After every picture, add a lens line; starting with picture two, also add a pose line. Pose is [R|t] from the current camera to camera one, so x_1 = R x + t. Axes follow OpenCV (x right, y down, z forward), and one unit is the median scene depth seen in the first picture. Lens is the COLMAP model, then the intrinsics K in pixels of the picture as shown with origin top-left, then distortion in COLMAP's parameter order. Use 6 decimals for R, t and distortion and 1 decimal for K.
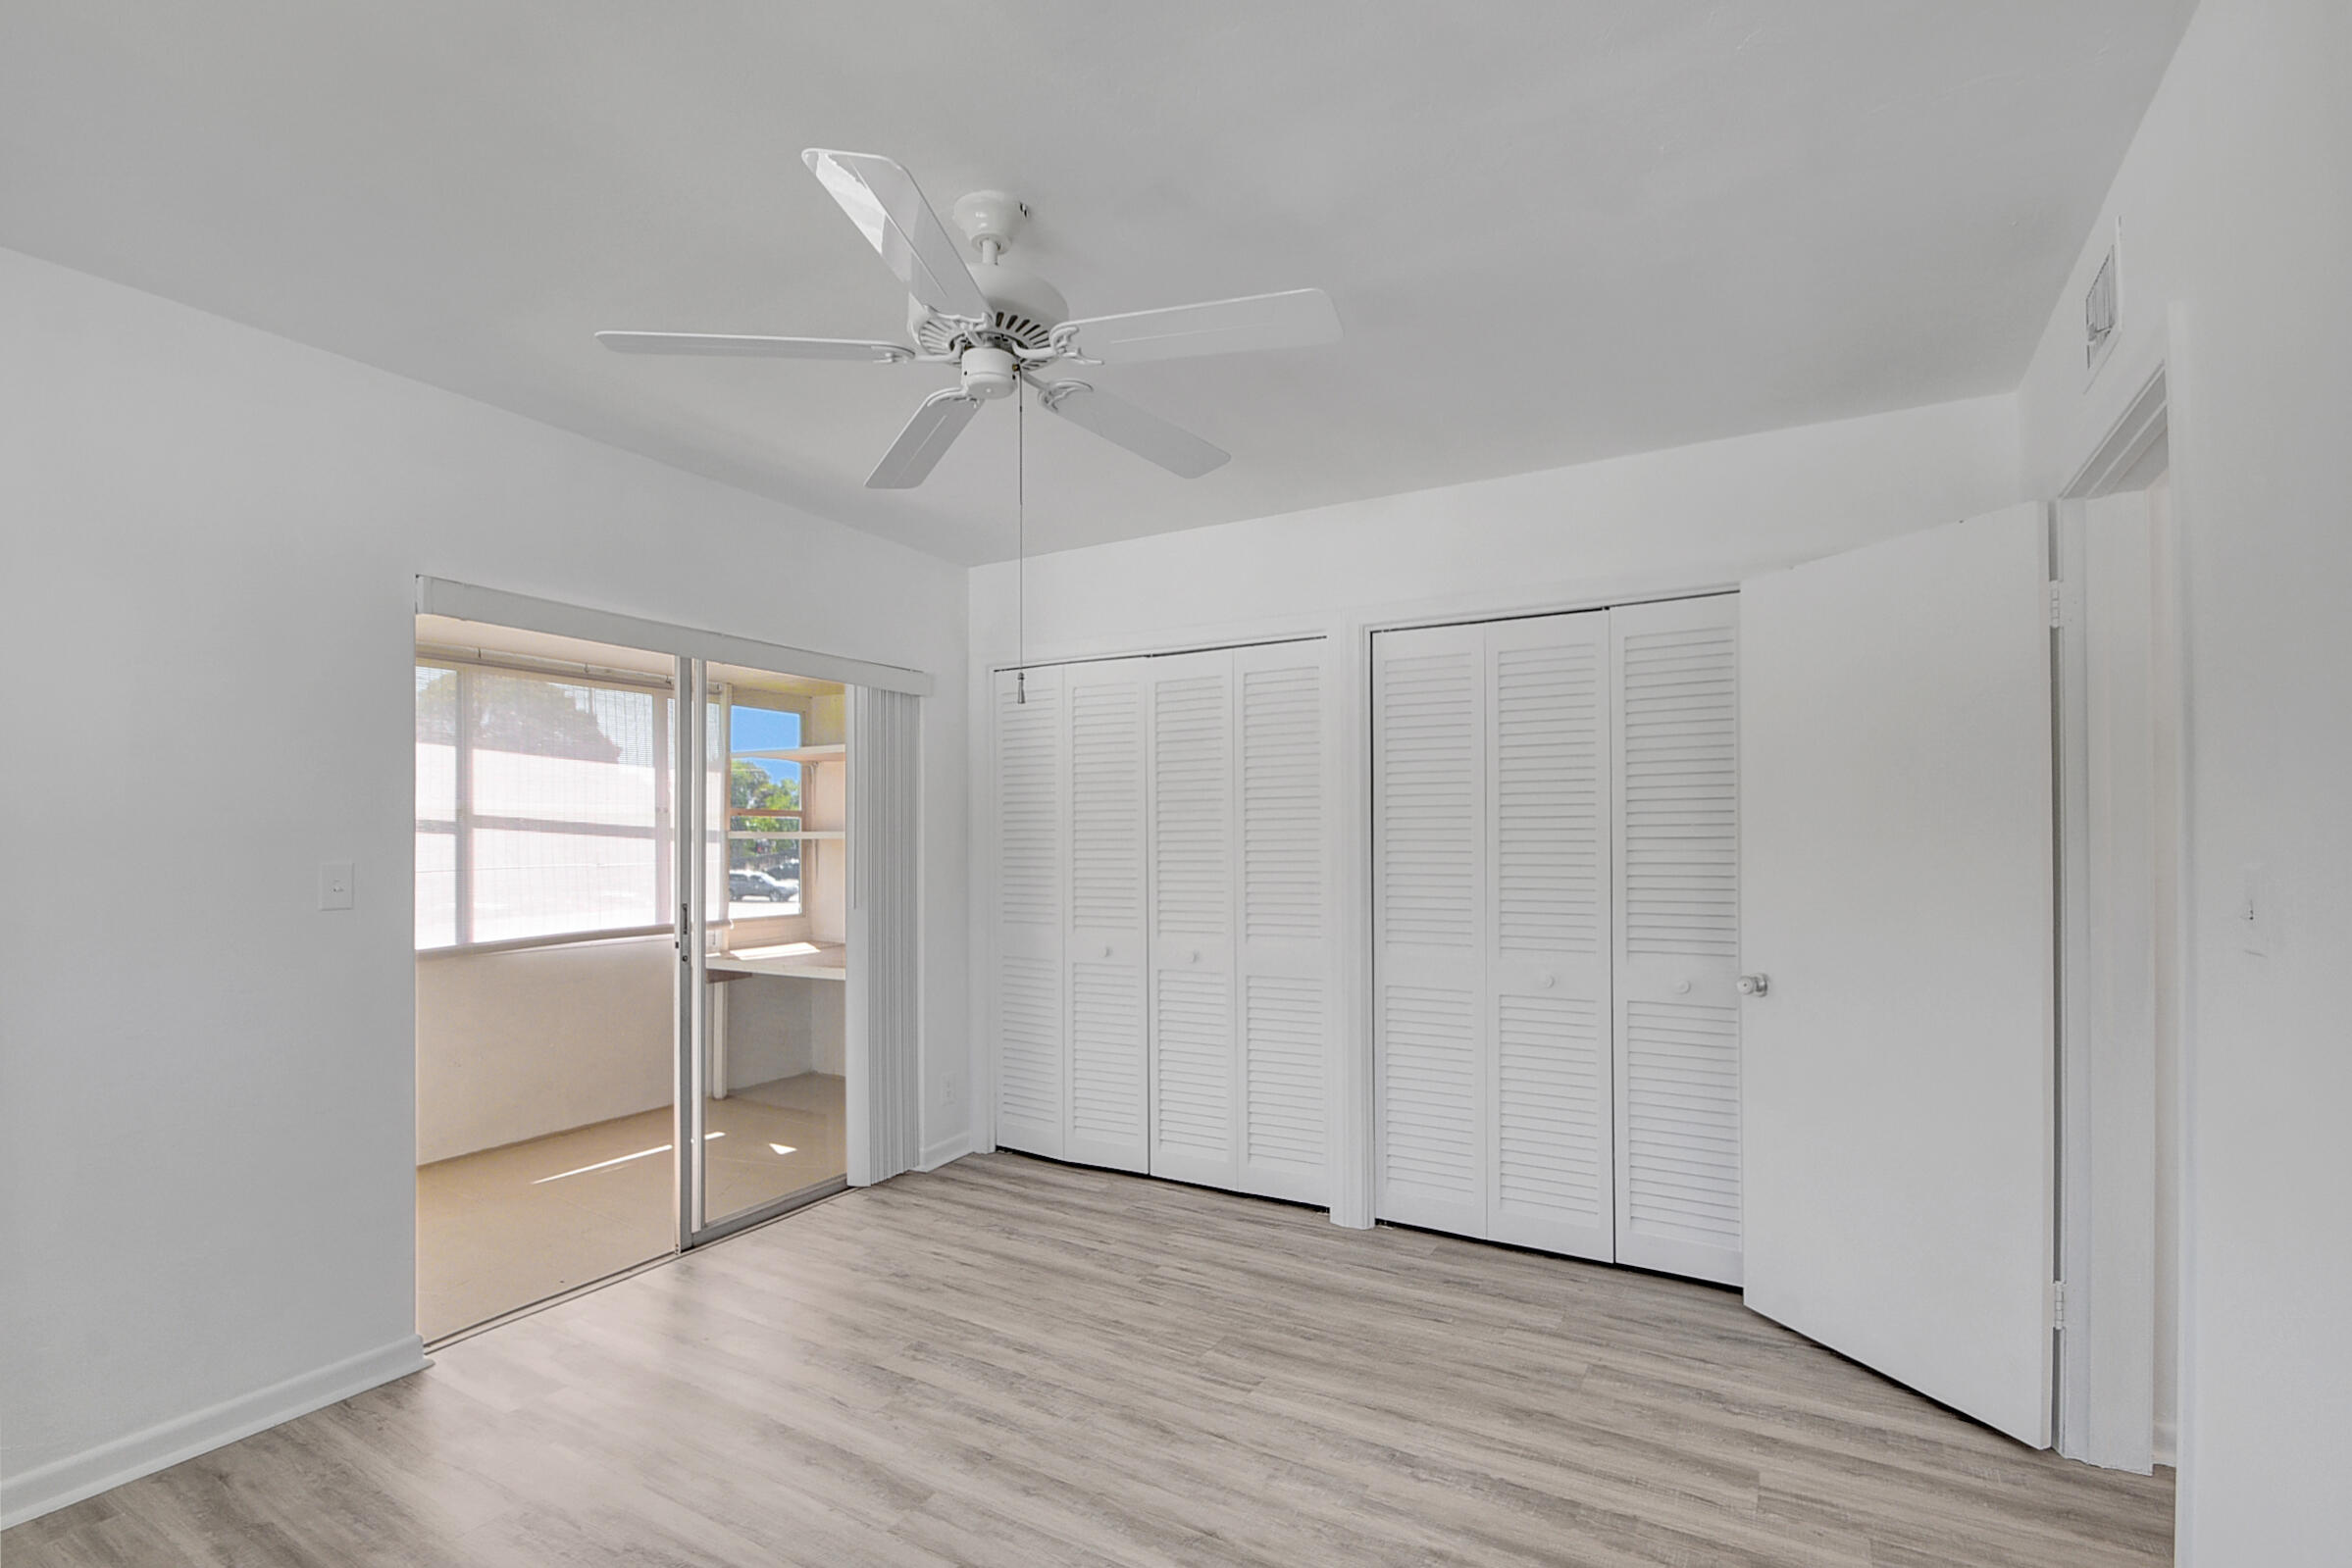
lens RADIAL K [[1054.0, 0, 1160.2], [0, 1054.0, 827.2], [0, 0, 1]] dist [0.015999, -0.016742]
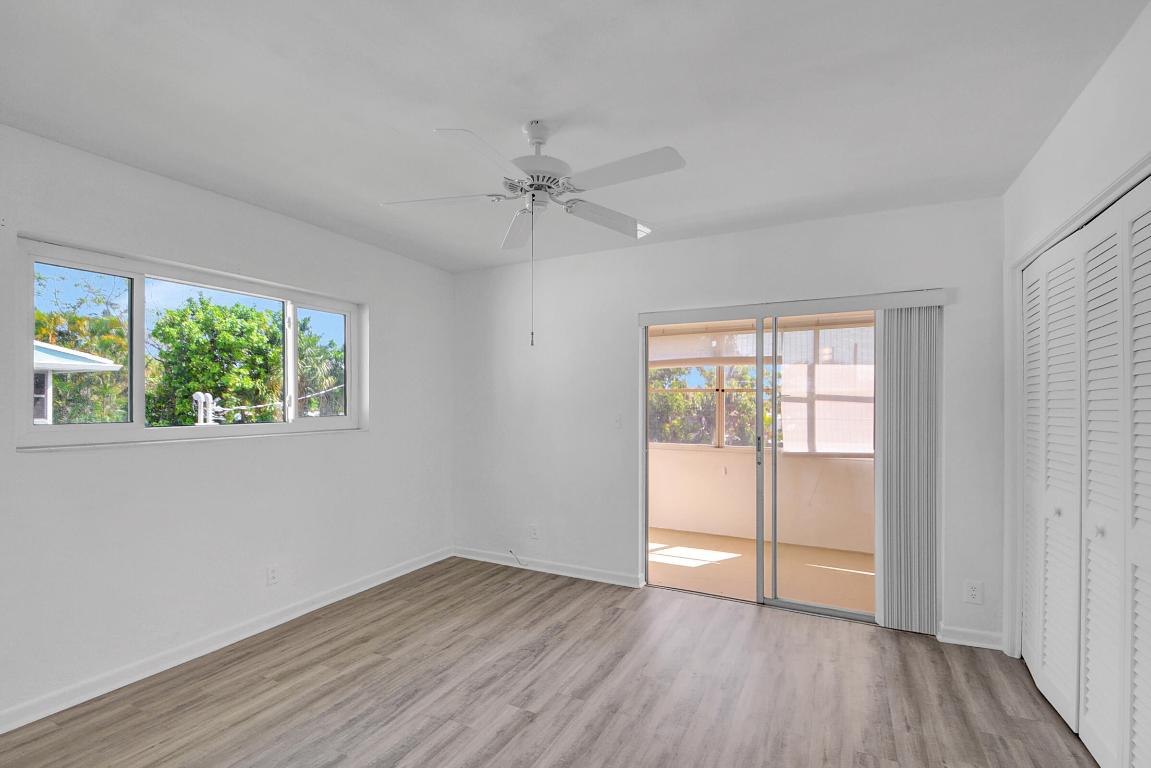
lens RADIAL K [[515.9, 0, 567.8], [0, 515.9, 405.2], [0, 0, 1]] dist [0.015999, -0.016742]
pose [[0.059856, 0.005603, -0.998191, 0.462193], [0.006074, 0.999964, 0.005977, 0.001533], [0.998189, -0.006421, 0.059820, 0.482929]]
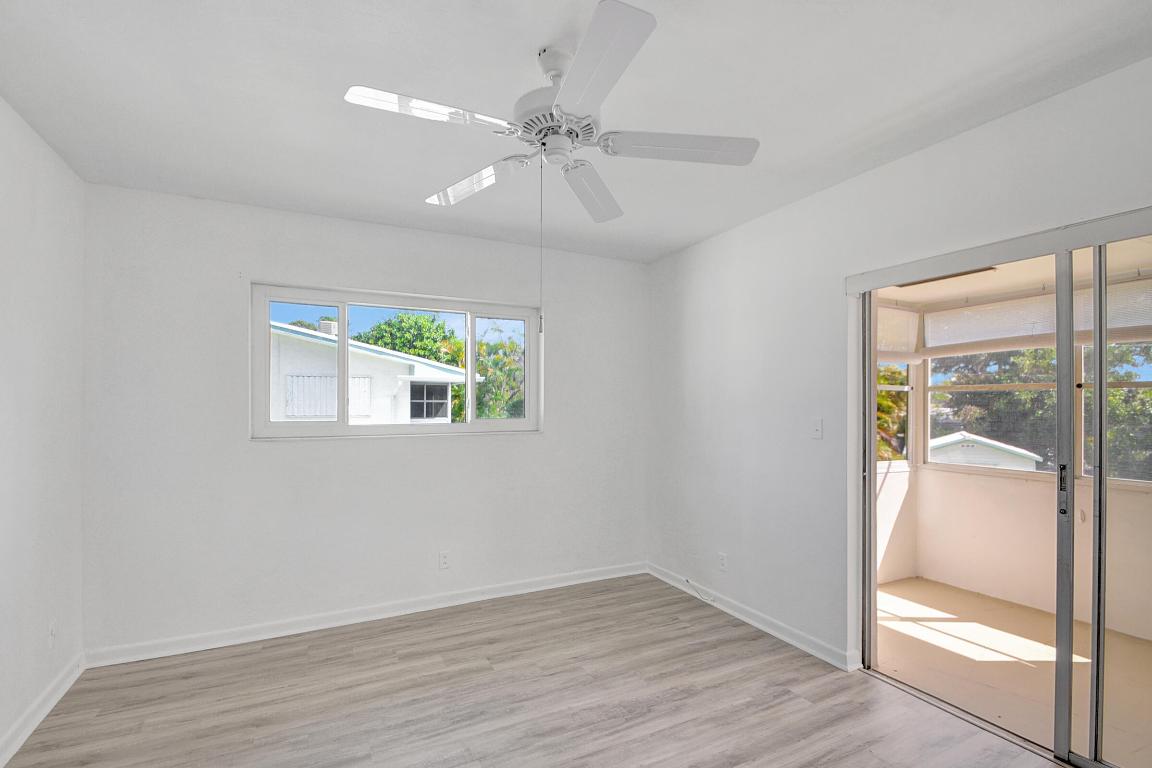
lens RADIAL K [[516.3, 0, 568.3], [0, 516.3, 405.2], [0, 0, 1]] dist [0.015999, -0.016742]
pose [[-0.536705, -0.000768, -0.843770, 0.276852], [0.005384, 0.999976, -0.004335, 0.005351], [0.843753, -0.006869, -0.536688, 0.723446]]
